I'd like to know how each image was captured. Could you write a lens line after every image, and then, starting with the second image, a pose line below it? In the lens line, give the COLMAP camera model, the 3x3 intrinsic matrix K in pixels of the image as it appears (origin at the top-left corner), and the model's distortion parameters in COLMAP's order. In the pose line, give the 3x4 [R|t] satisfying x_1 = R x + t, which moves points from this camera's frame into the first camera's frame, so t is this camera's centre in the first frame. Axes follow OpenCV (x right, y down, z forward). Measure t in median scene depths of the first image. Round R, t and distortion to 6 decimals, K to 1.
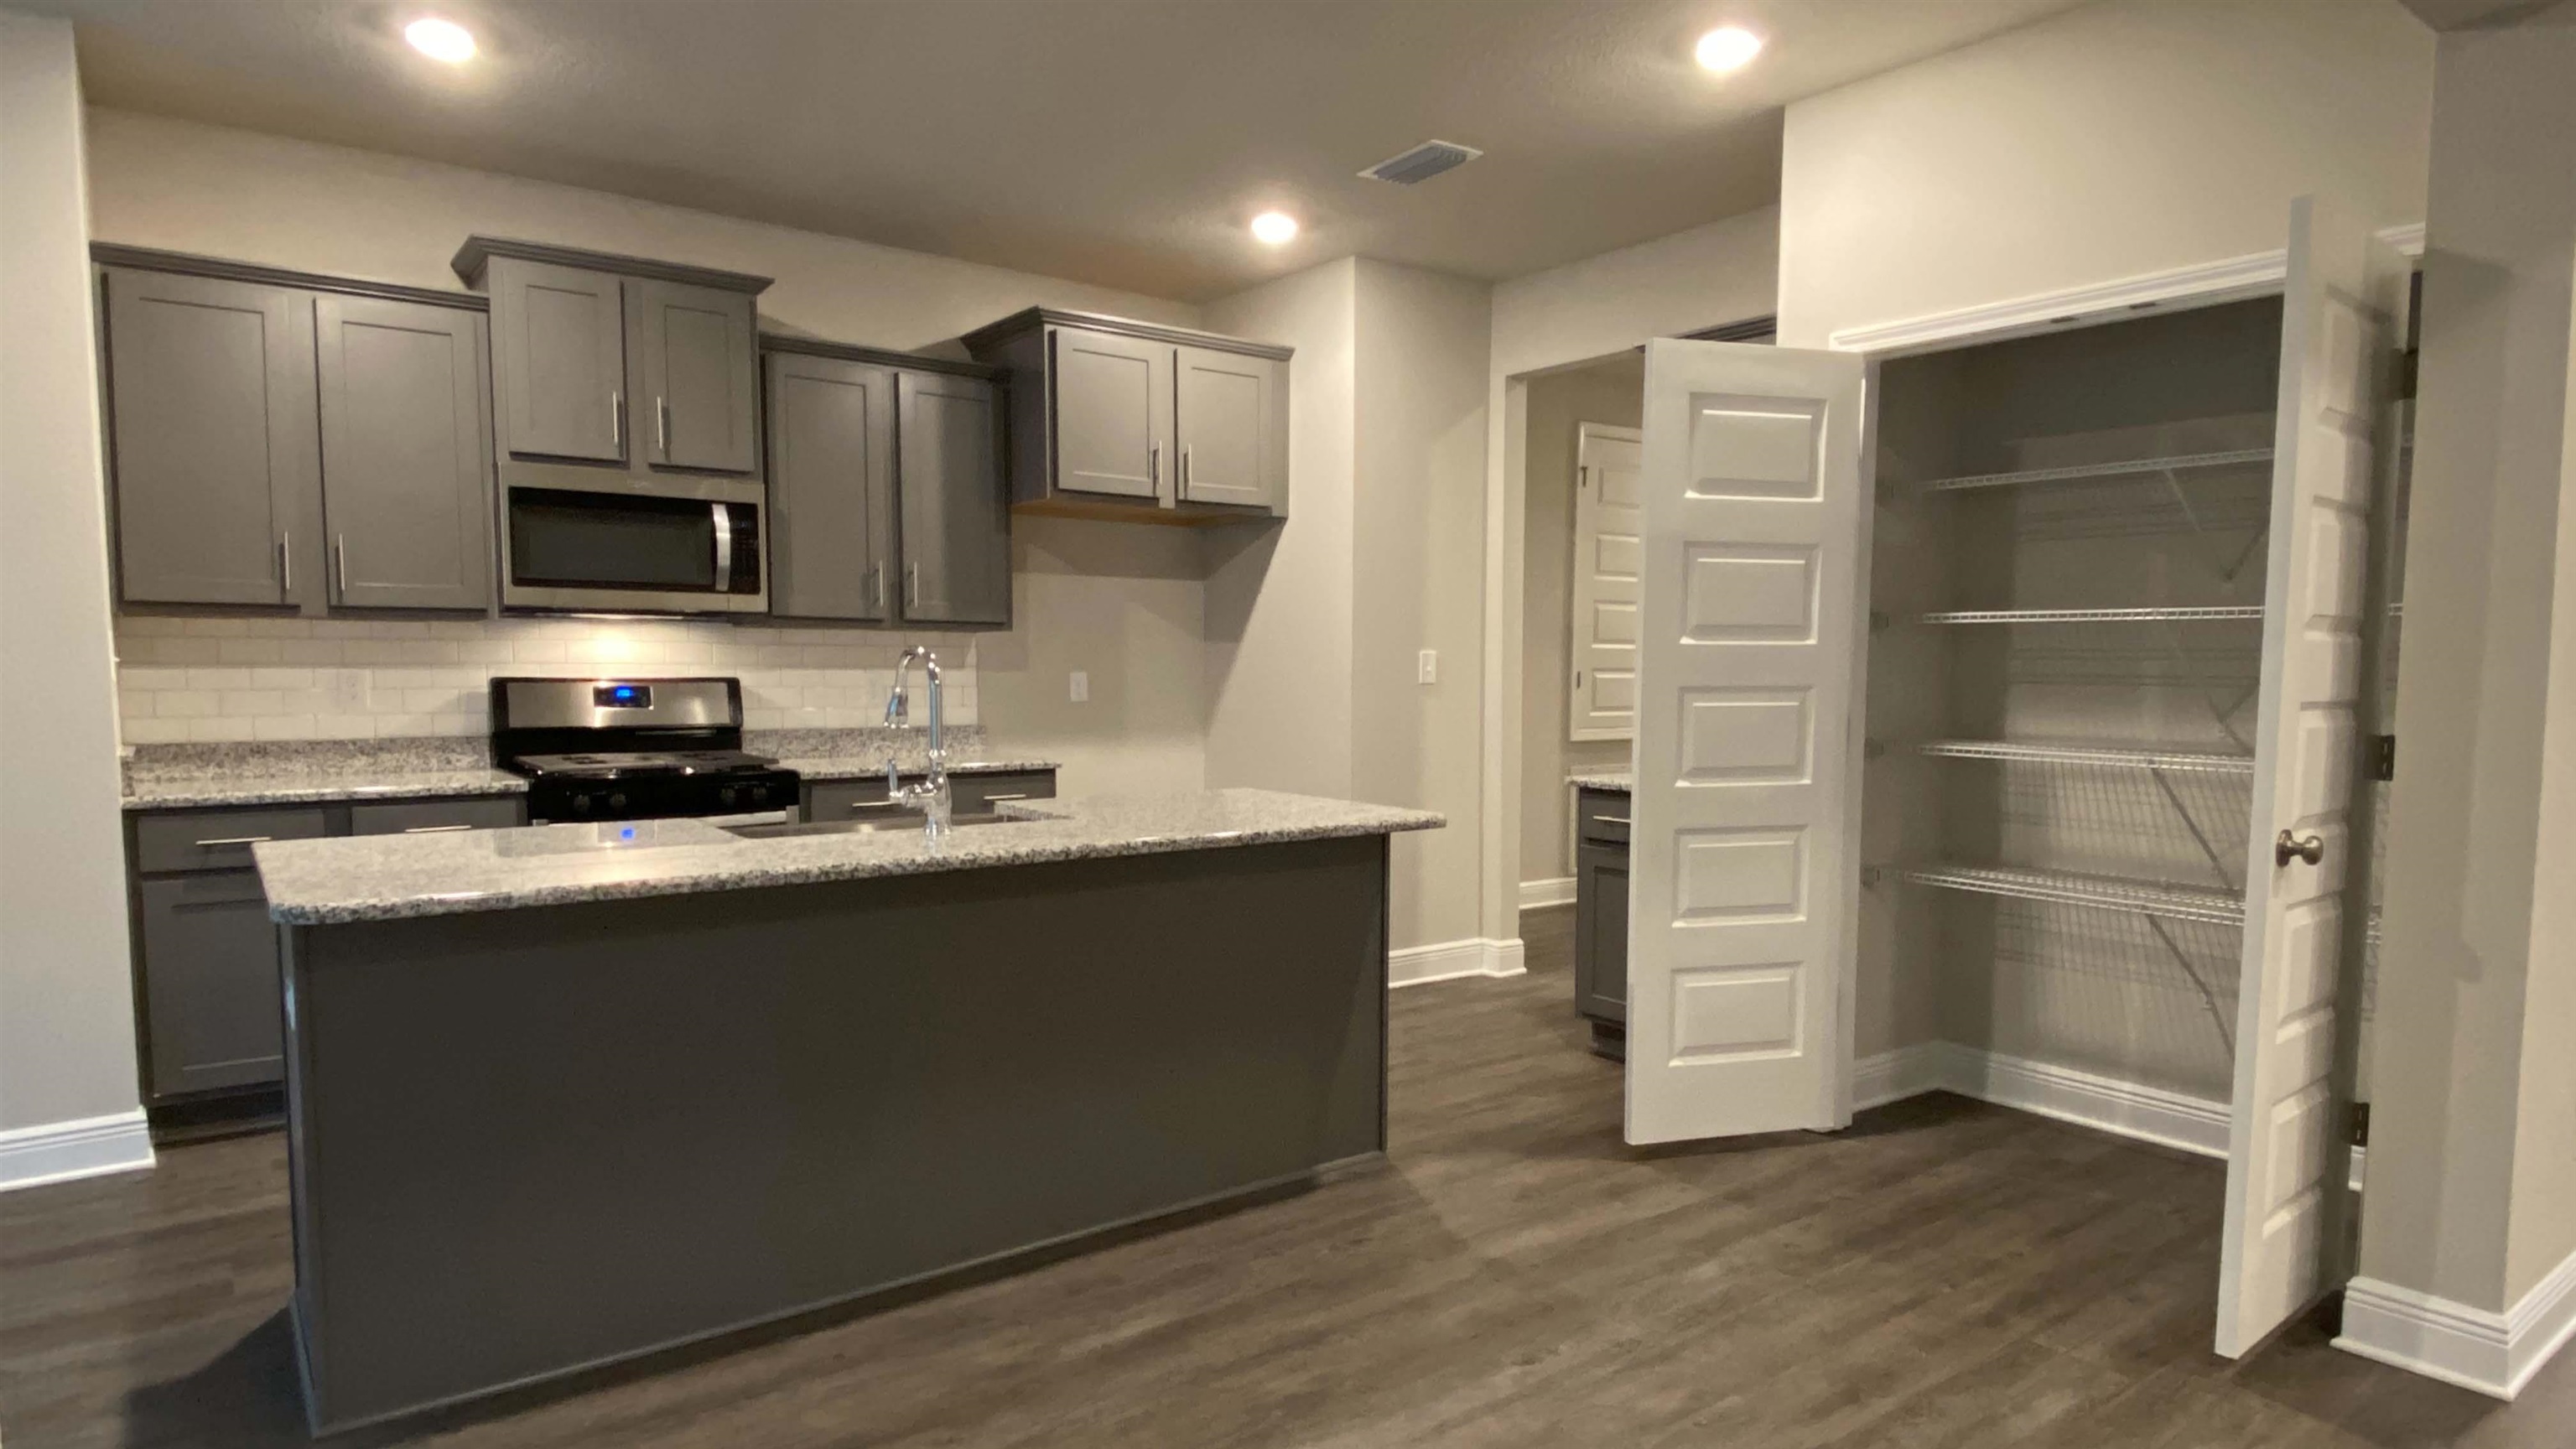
lens RADIAL K [[1499.0, 0, 1287.7], [0, 1499.0, 764.0], [0, 0, 1]] dist [0.024433, -0.001148]
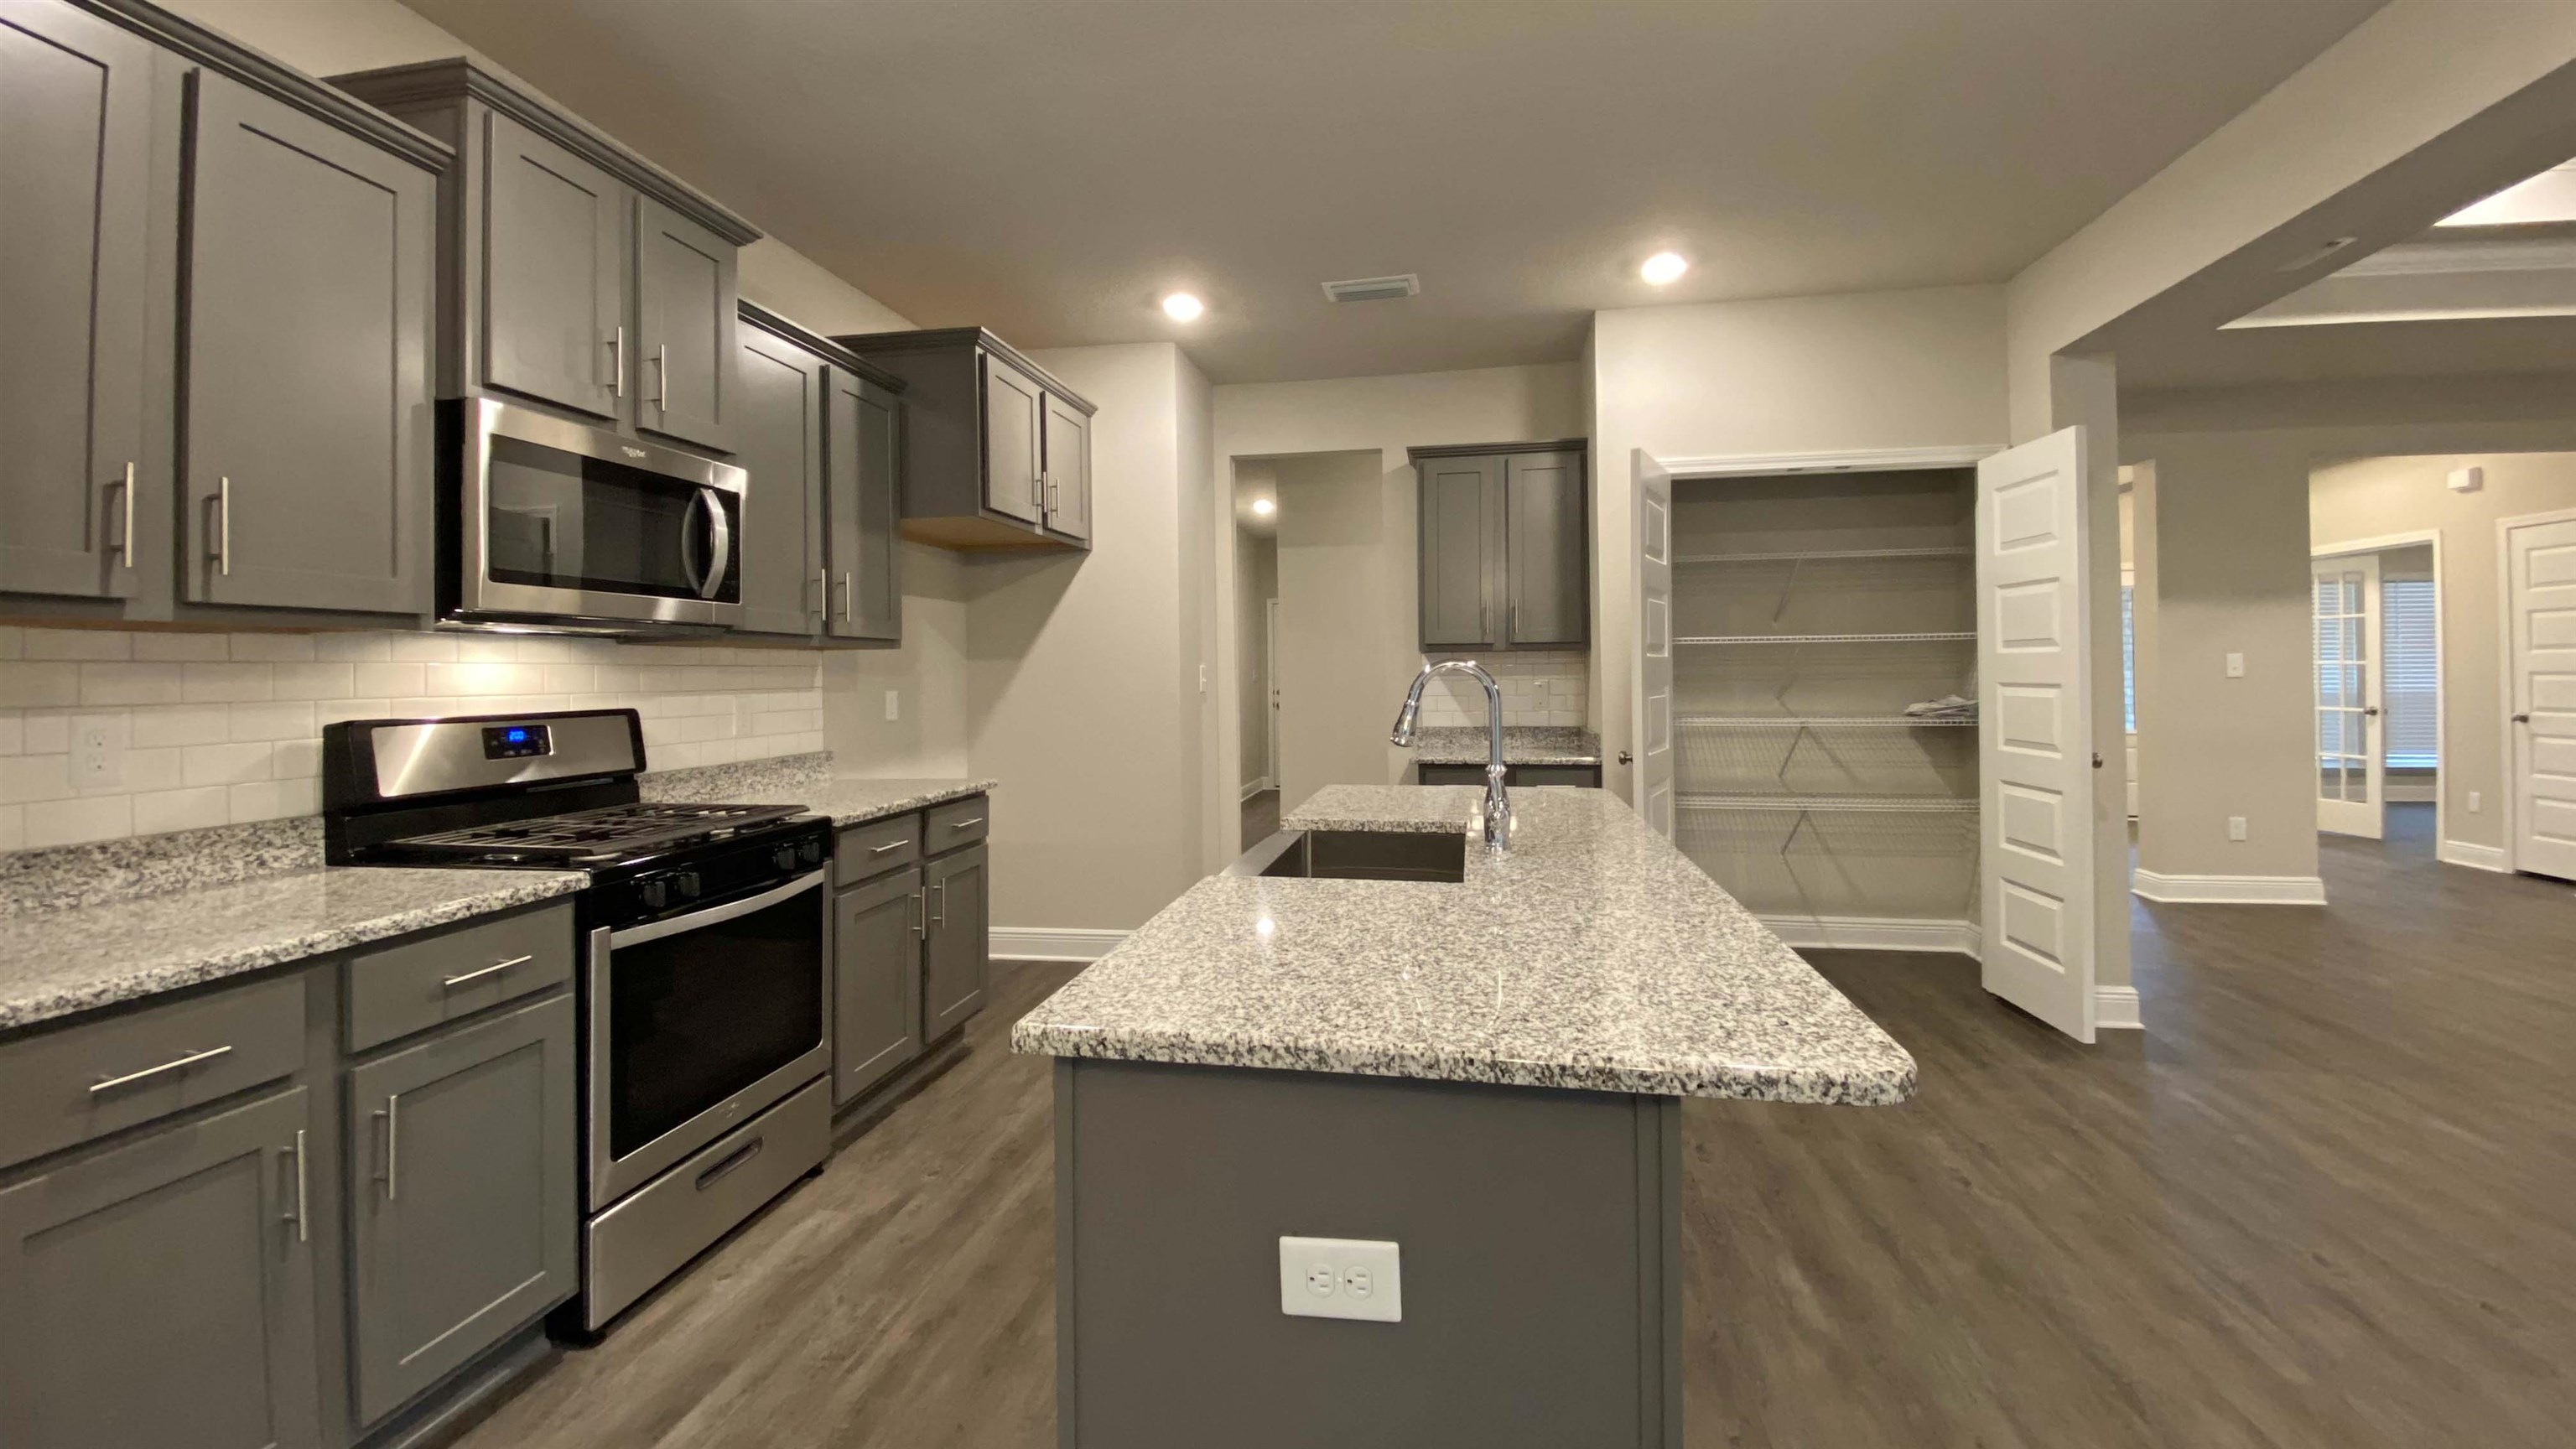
lens RADIAL K [[1054.9, 0, 1289.4], [0, 1054.9, 653.7], [0, 0, 1]] dist [-0.021607, -0.000191]
pose [[0.731943, -0.003082, 0.681359, -0.530963], [0.063458, 0.995952, -0.063664, -0.032576], [-0.678405, 0.089836, 0.729175, 0.397587]]
